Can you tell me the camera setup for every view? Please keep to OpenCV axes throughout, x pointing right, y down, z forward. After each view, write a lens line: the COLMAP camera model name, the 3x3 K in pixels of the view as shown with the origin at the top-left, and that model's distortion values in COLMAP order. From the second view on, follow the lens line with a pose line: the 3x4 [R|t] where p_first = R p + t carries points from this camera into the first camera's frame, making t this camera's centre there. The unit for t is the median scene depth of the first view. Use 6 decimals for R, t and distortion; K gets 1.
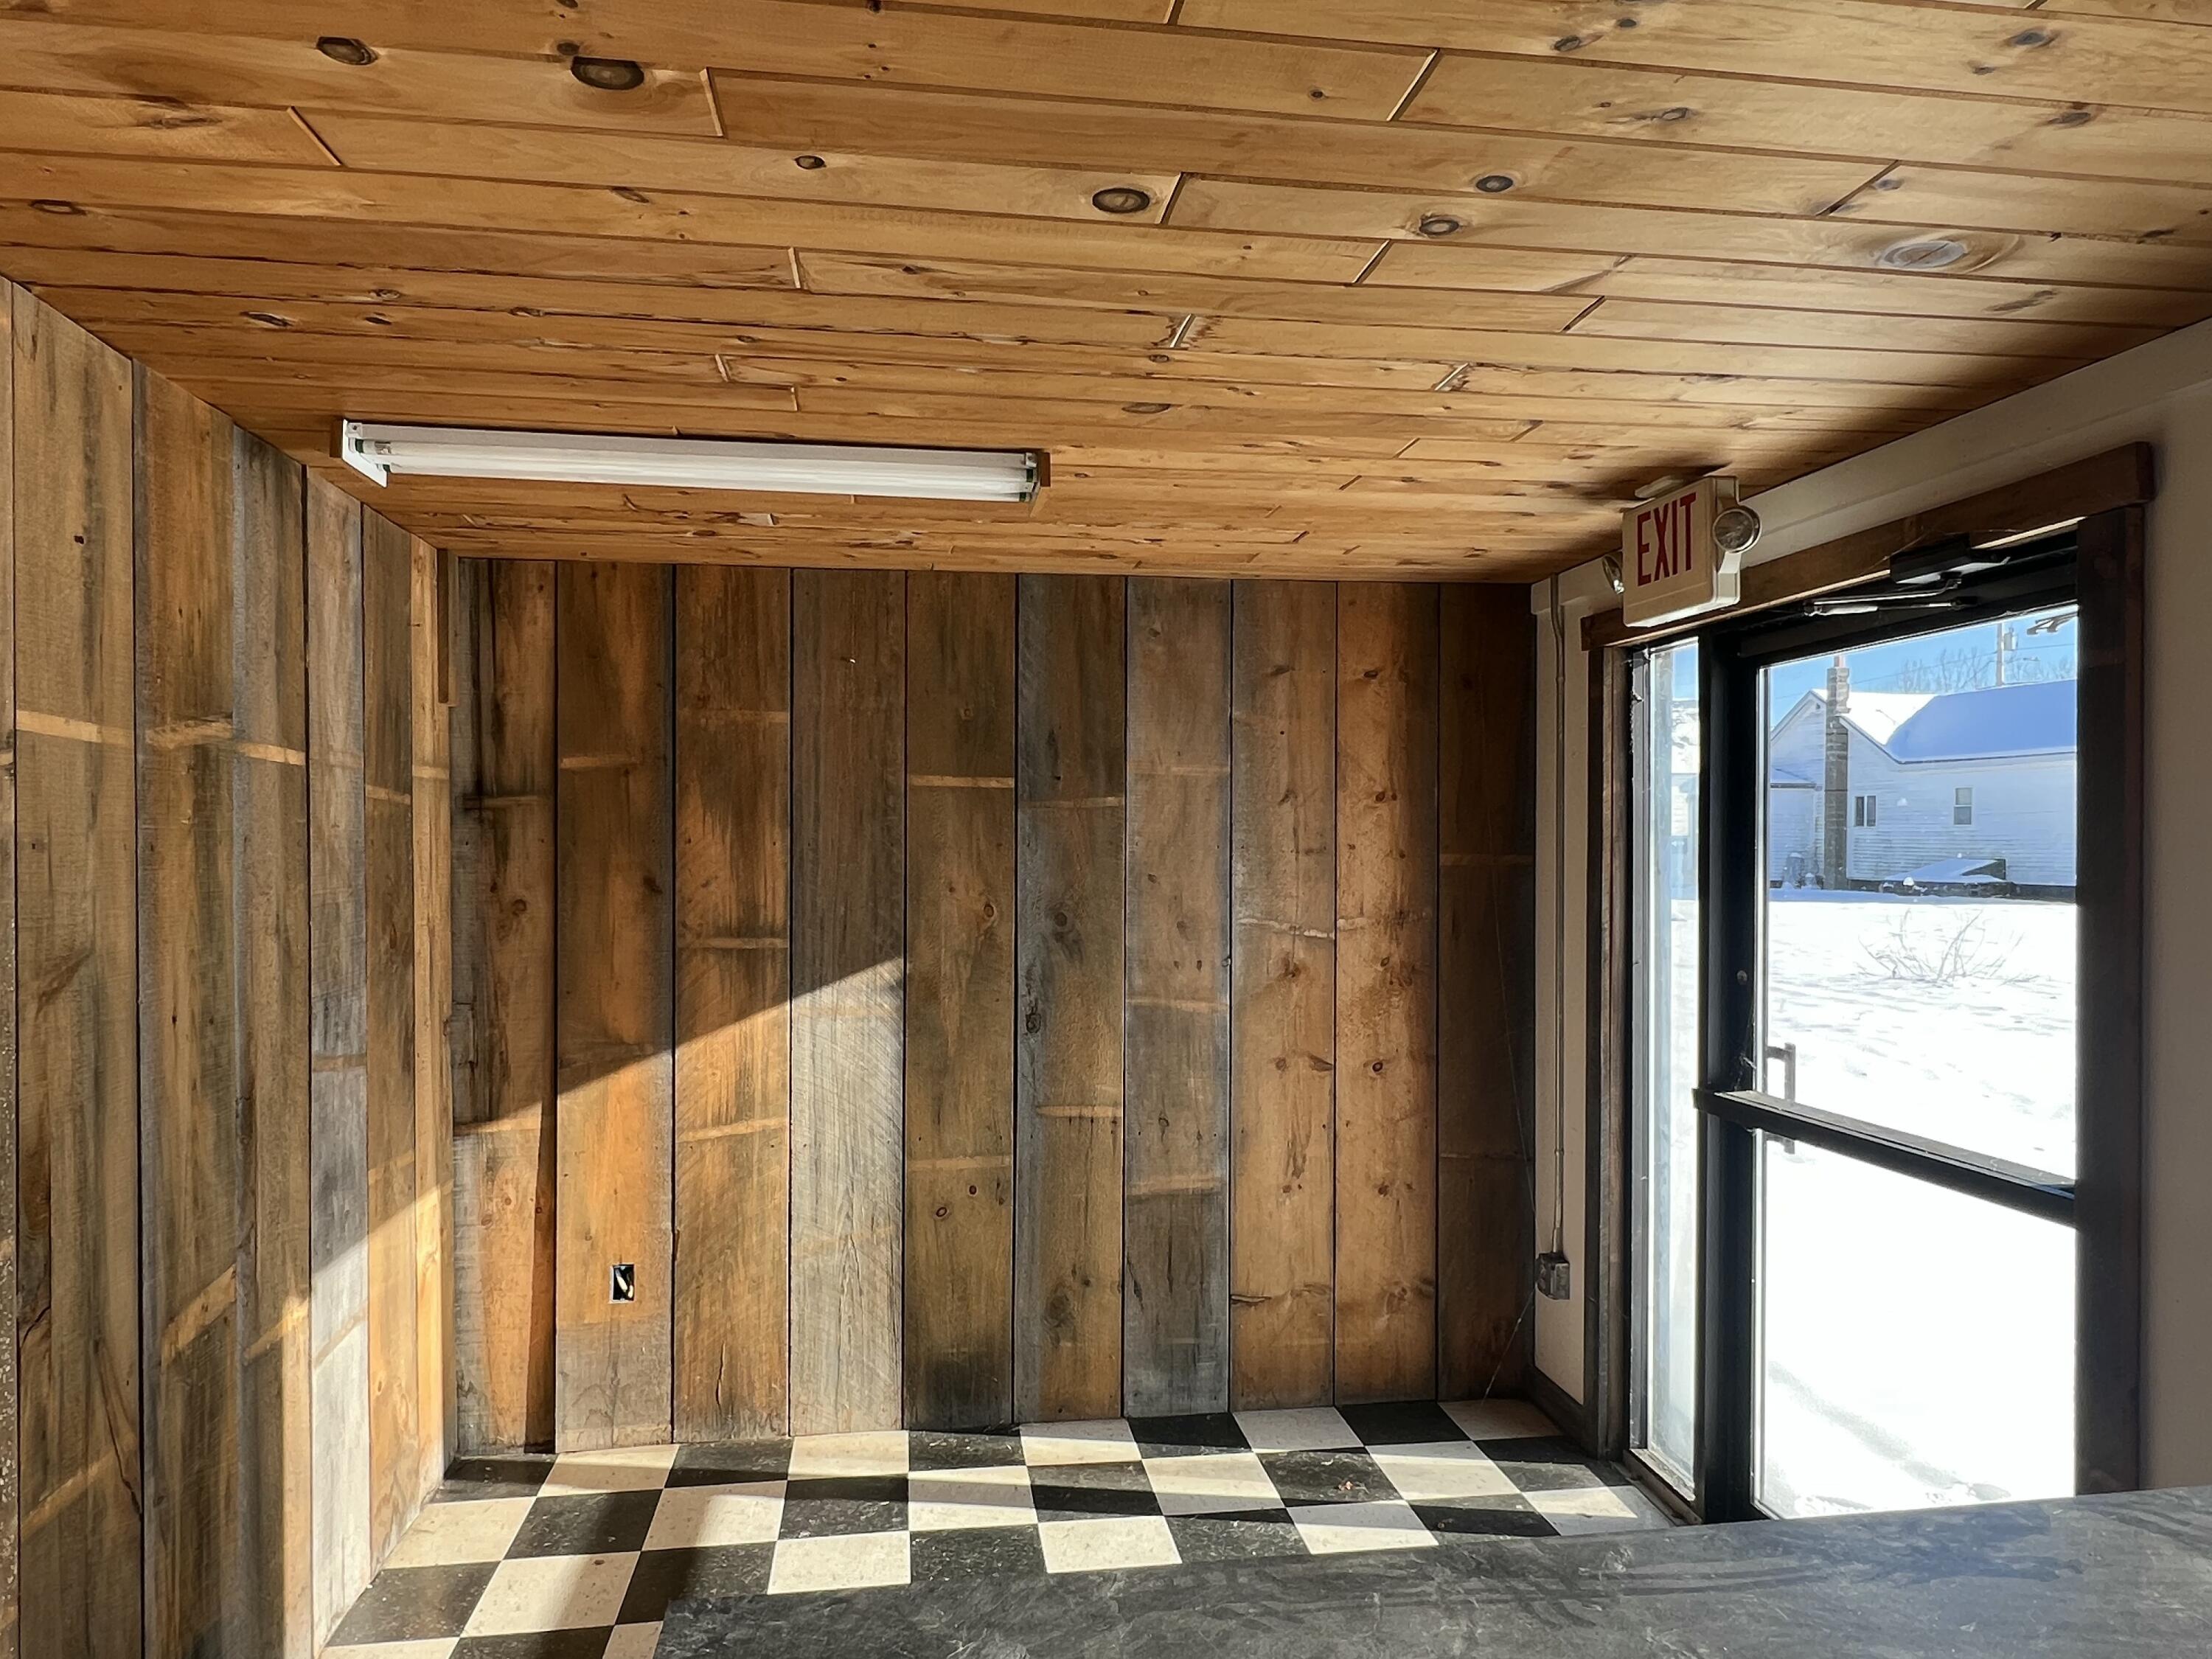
lens RADIAL K [[1394.0, 0, 1100.5], [0, 1394.0, 842.0], [0, 0, 1]] dist [-0.004832, 0.003487]
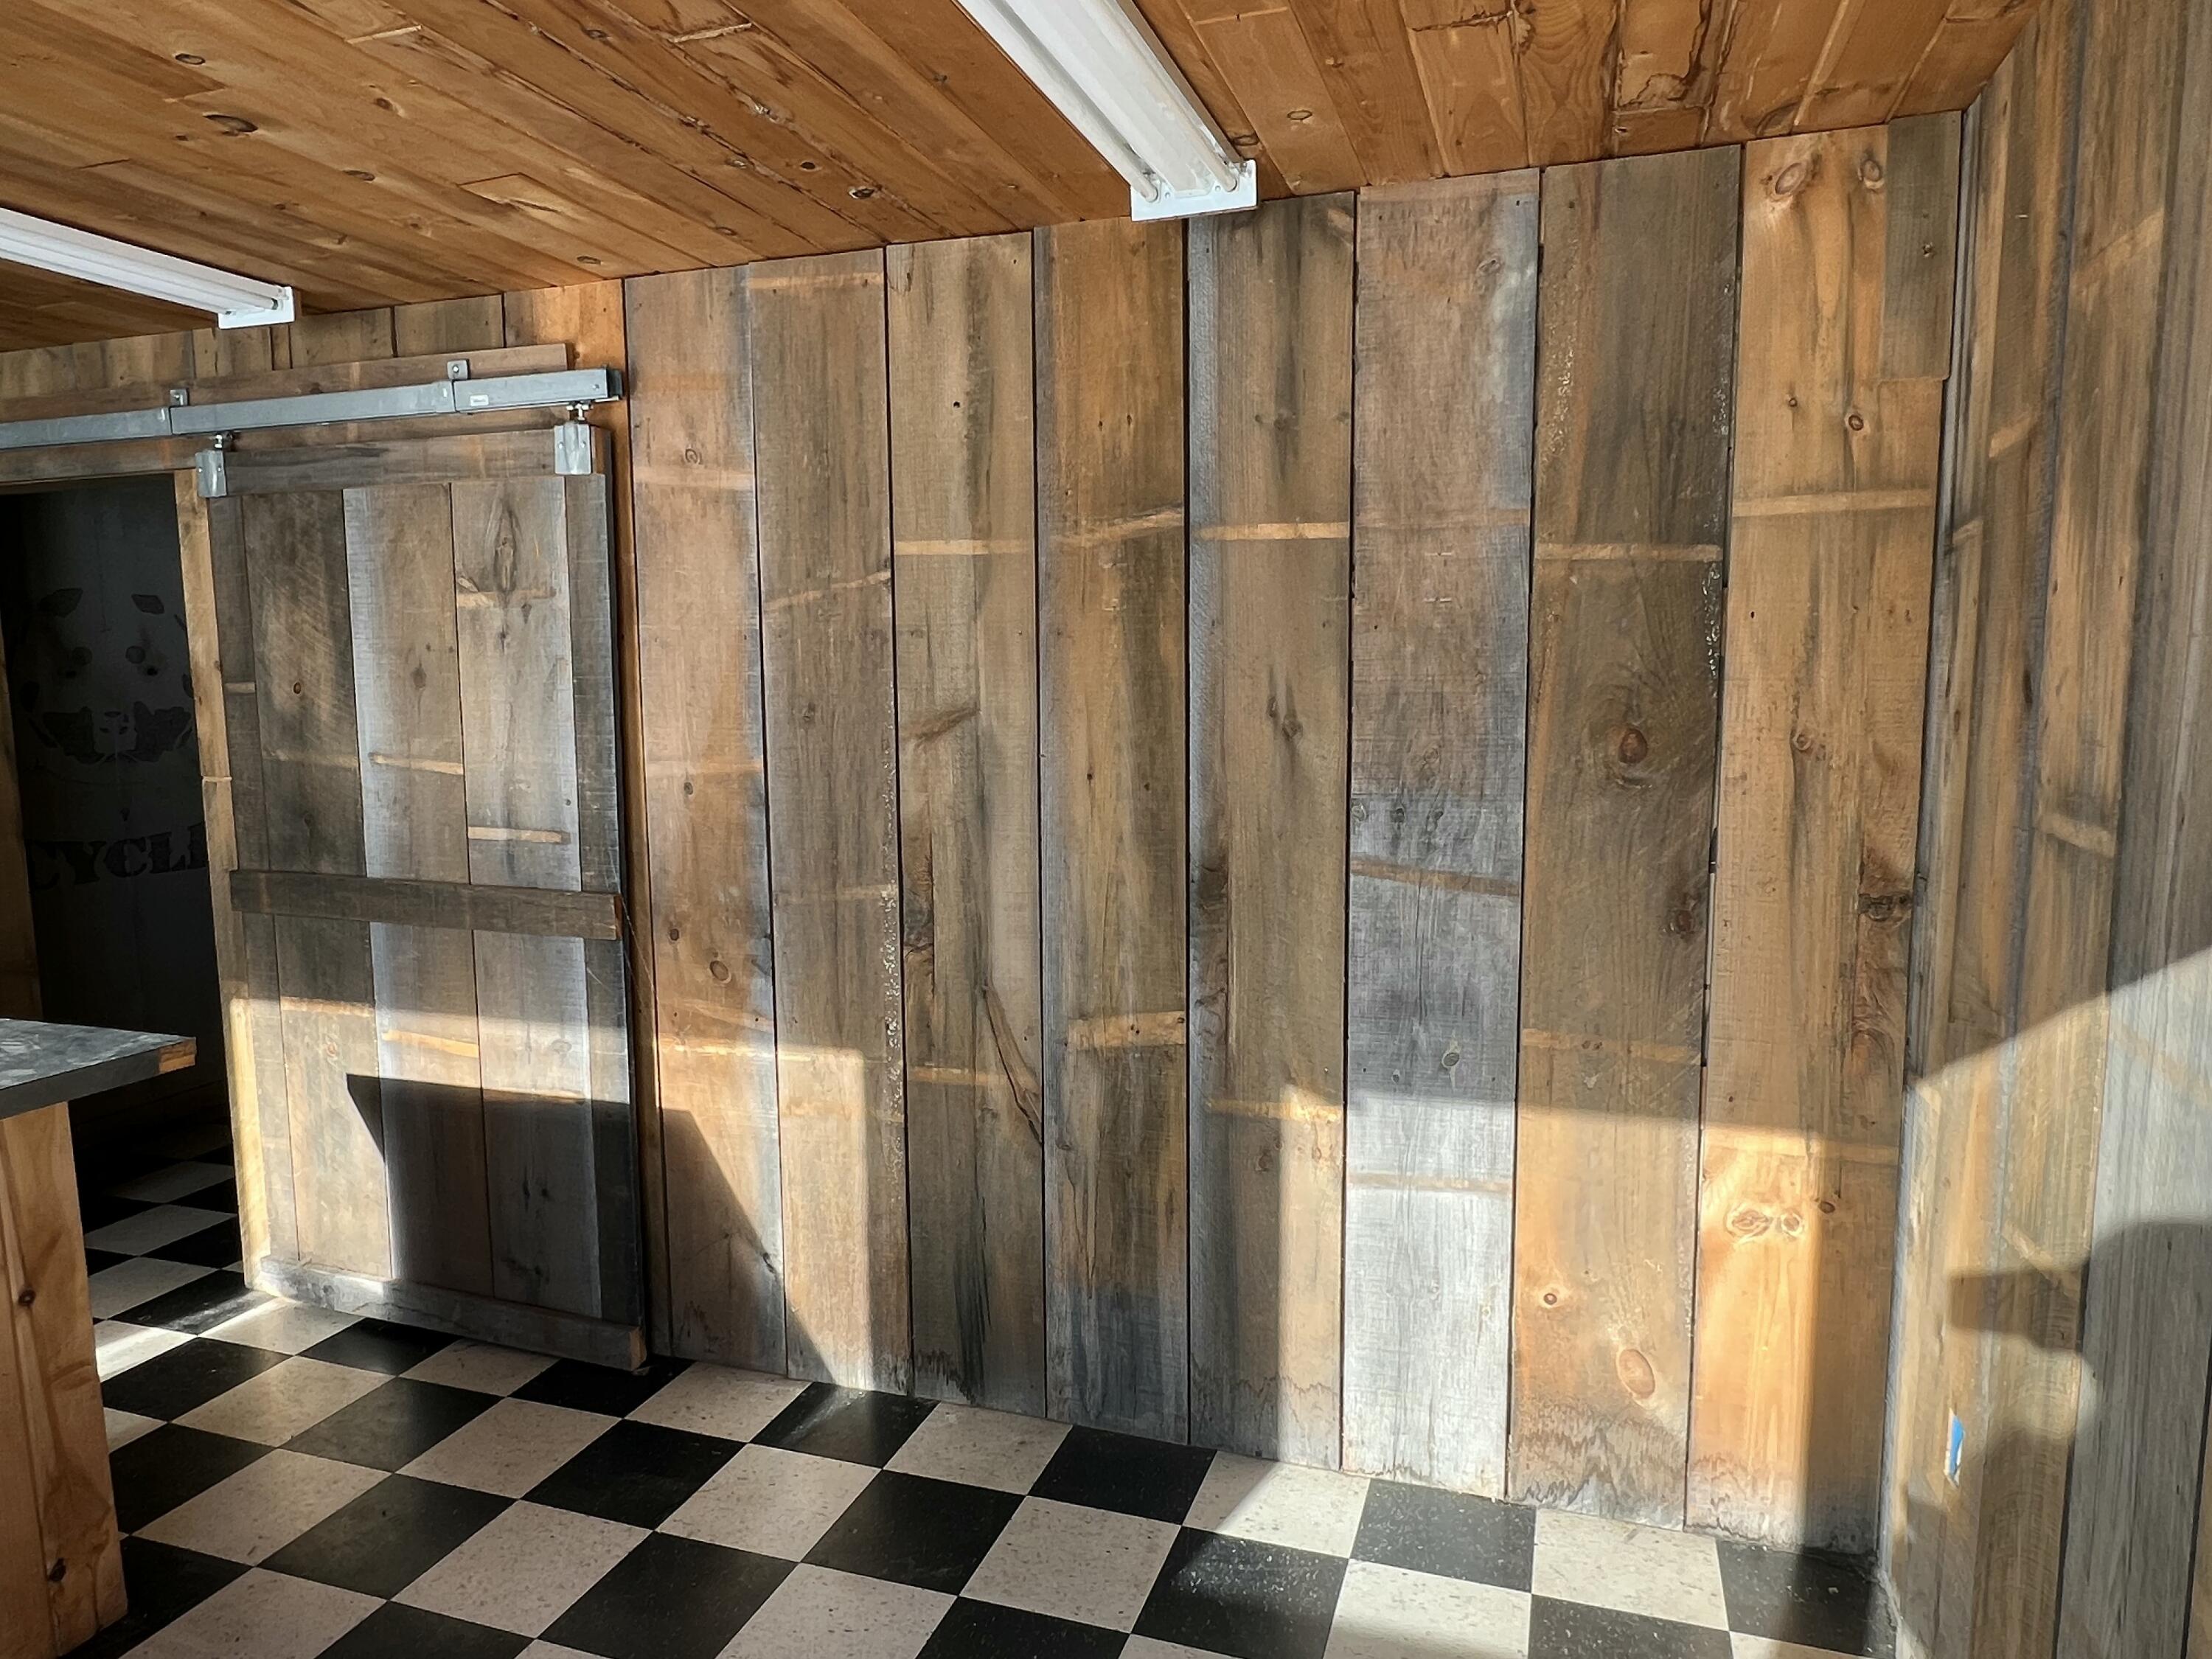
lens RADIAL K [[1381.6, 0, 1102.3], [0, 1381.6, 843.4], [0, 0, 1]] dist [-0.000529, -0.001115]
pose [[-0.452172, 0.110879, -0.885012, 0.391939], [0.007602, 0.992686, 0.120485, 0.041277], [0.891898, 0.047752, -0.449708, 1.544117]]
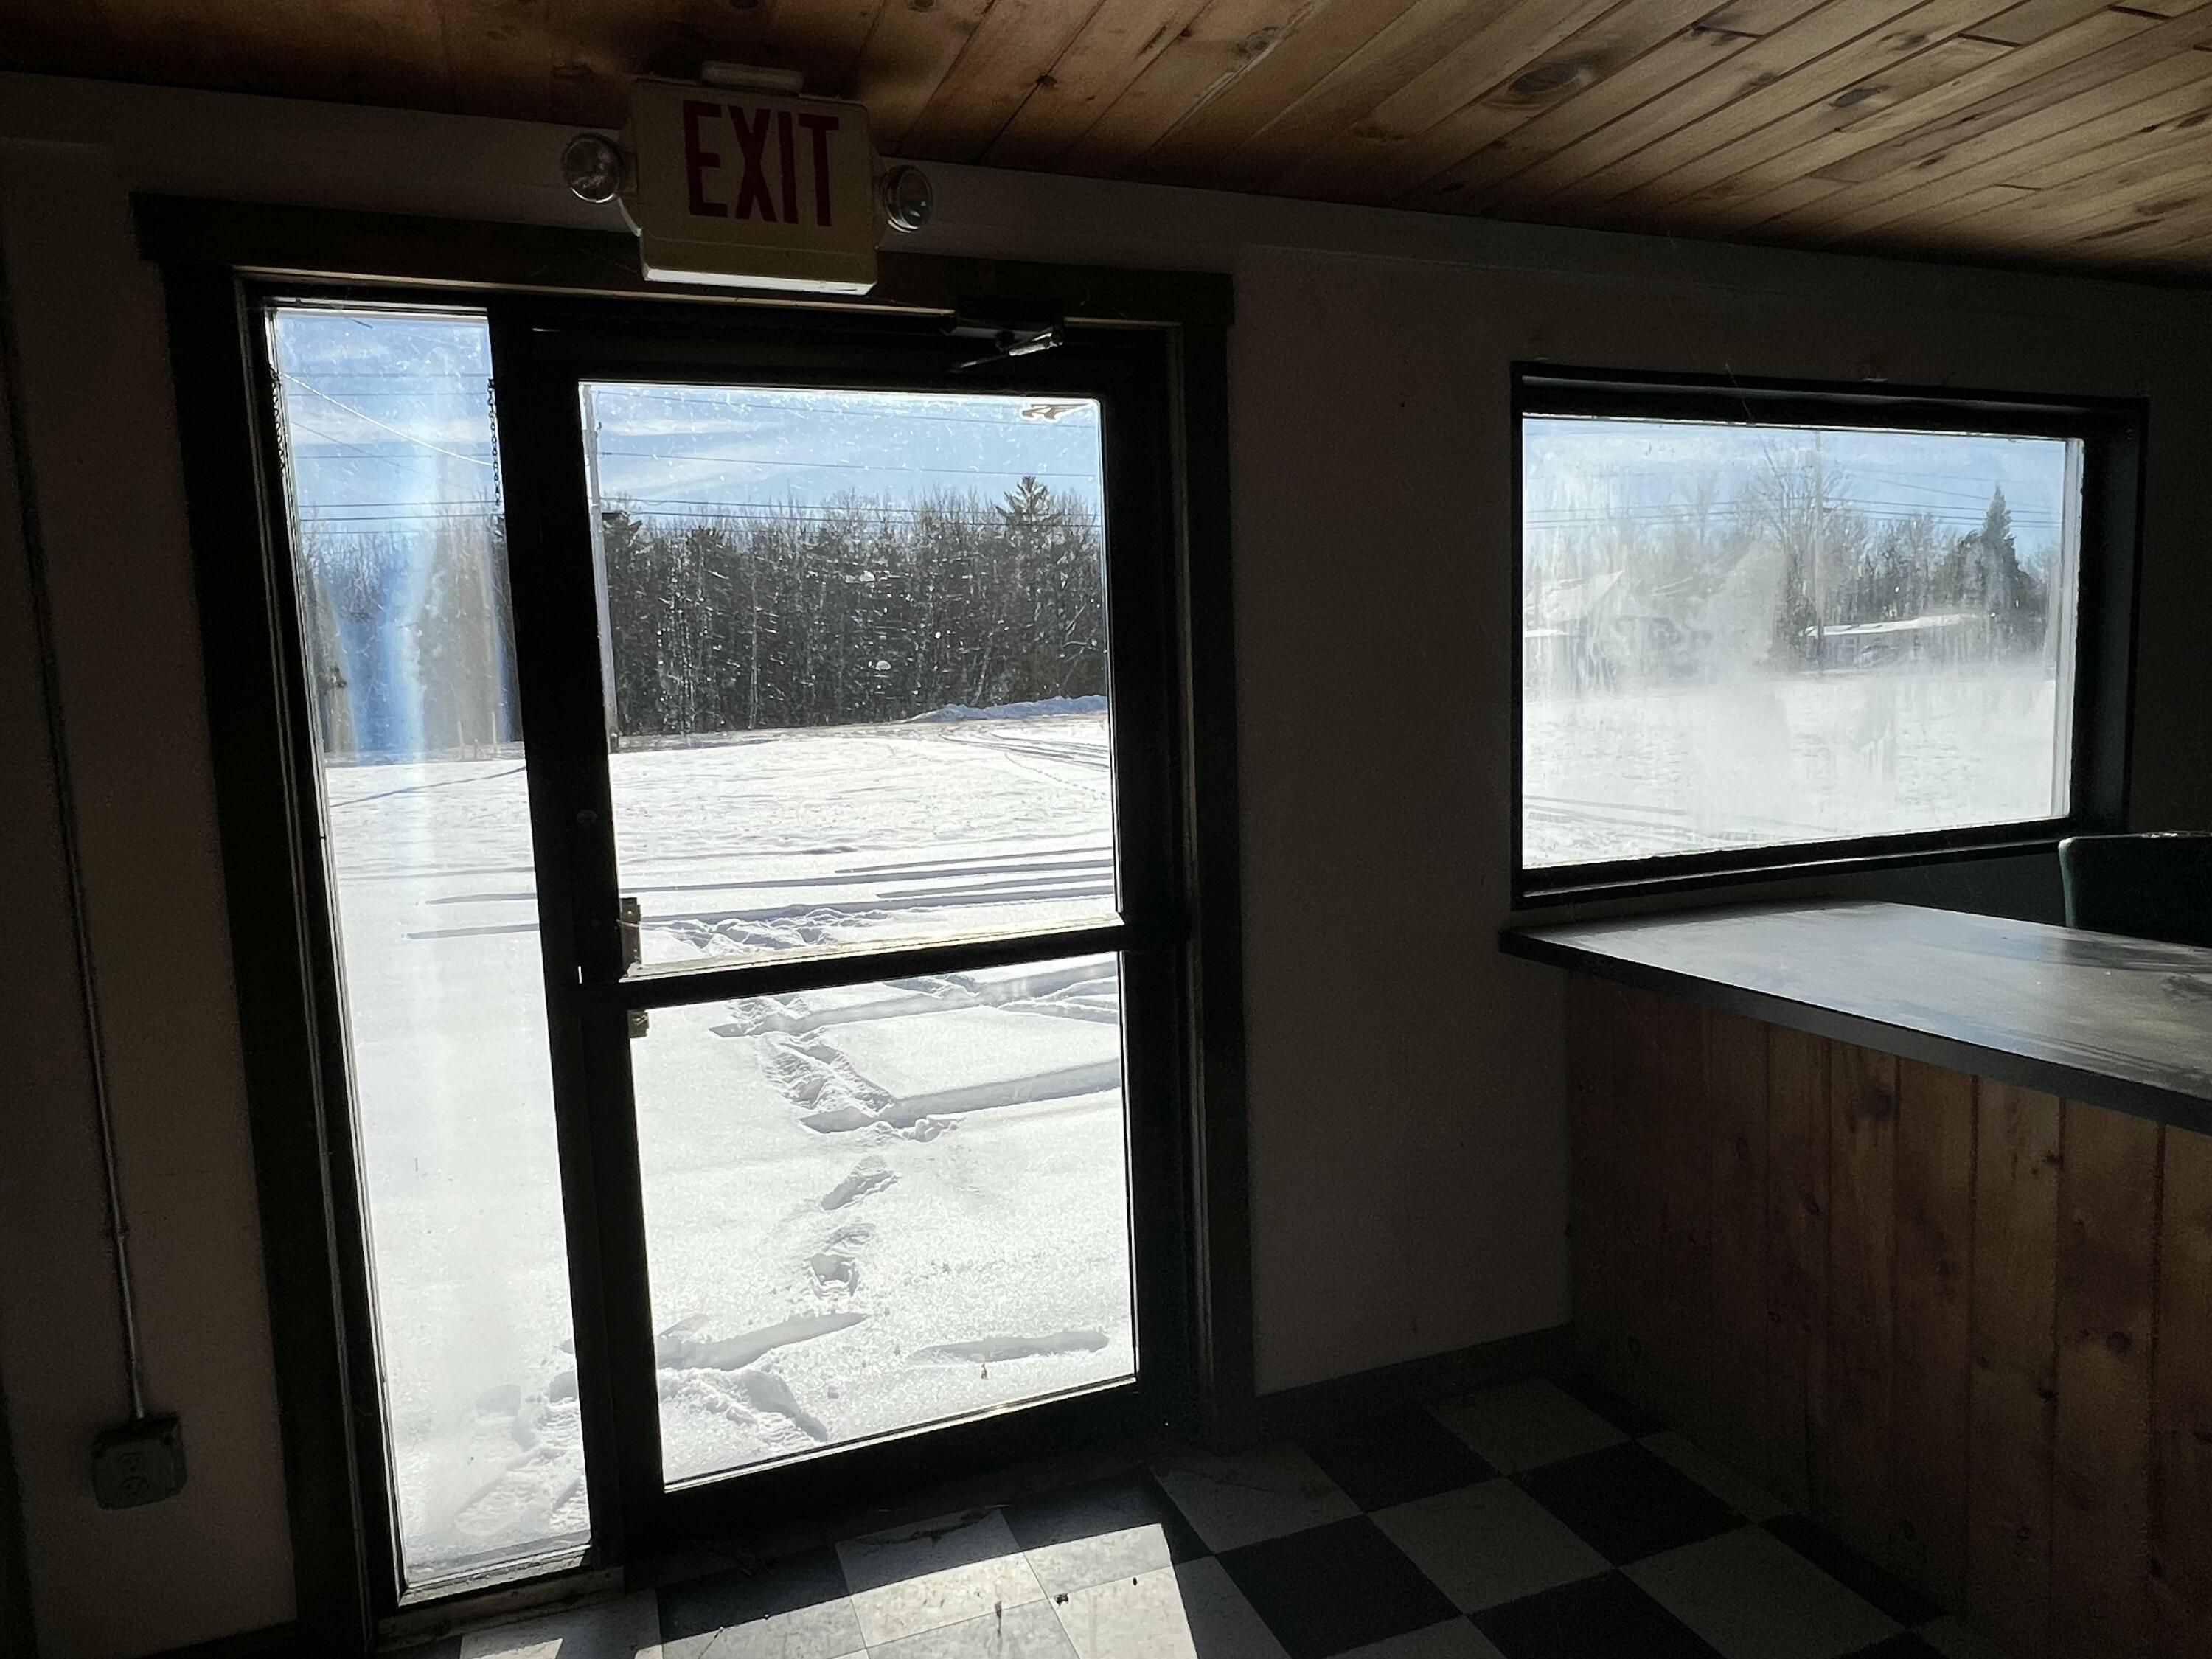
lens RADIAL K [[1394.0, 0, 1100.5], [0, 1394.0, 842.0], [0, 0, 1]] dist [-0.004832, 0.003487]
pose [[-0.208502, -0.096544, 0.973245, -0.419903], [0.037808, 0.993576, 0.106661, 0.060799], [-0.977291, 0.059035, -0.203513, 1.286375]]
